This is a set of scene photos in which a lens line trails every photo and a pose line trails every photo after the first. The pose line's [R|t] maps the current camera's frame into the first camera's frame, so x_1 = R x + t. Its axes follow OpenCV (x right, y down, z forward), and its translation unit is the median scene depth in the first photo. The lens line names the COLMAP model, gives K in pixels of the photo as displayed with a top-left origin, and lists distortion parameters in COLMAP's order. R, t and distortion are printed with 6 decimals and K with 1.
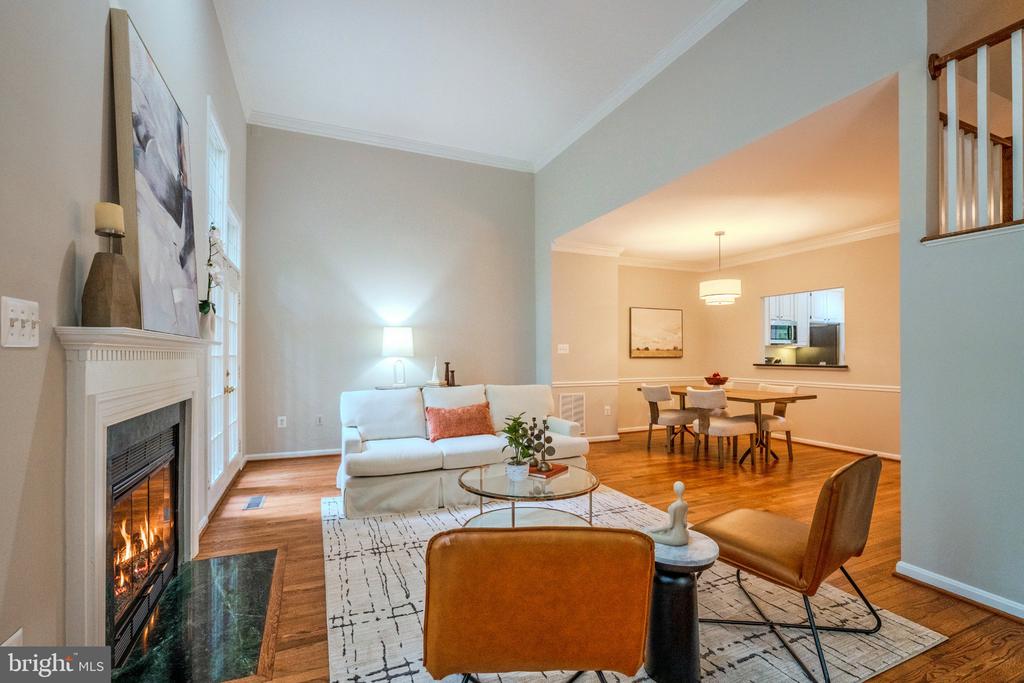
lens RADIAL K [[462.2, 0, 513.4], [0, 462.2, 359.4], [0, 0, 1]] dist [-0.001411, -0.000265]
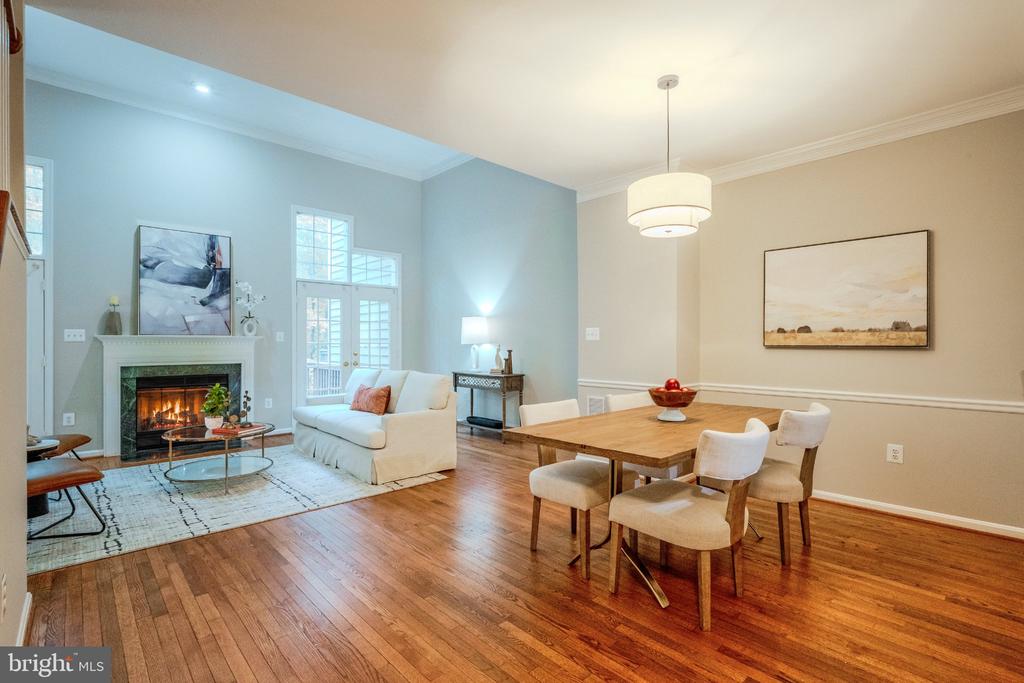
lens RADIAL K [[483.0, 0, 492.6], [0, 483.0, 342.2], [0, 0, 1]] dist [-0.003592, -0.000466]
pose [[0.309378, -0.002408, -0.950936, 0.743114], [-0.007711, 0.999958, -0.005041, -0.004804], [0.950908, 0.008892, 0.309346, 0.587432]]
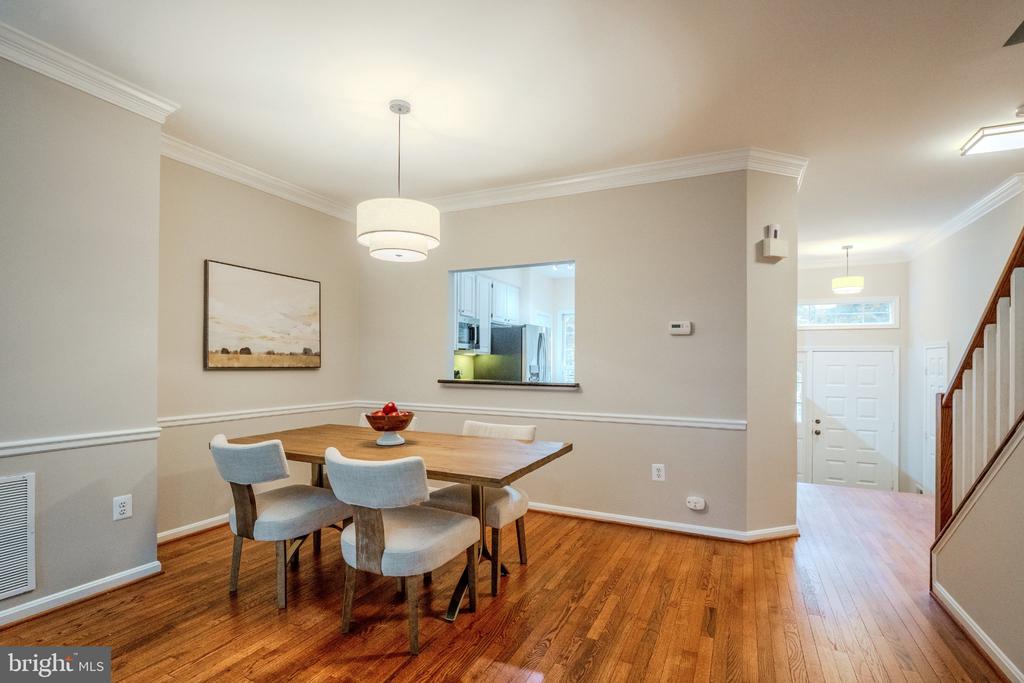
lens RADIAL K [[484.4, 0, 513.0], [0, 484.4, 364.0], [0, 0, 1]] dist [-0.011758, -0.000028]
pose [[0.750250, 0.008703, 0.661097, 0.181261], [-0.005077, 0.999960, -0.007403, -0.007567], [-0.661135, 0.002198, 0.750264, 0.479231]]
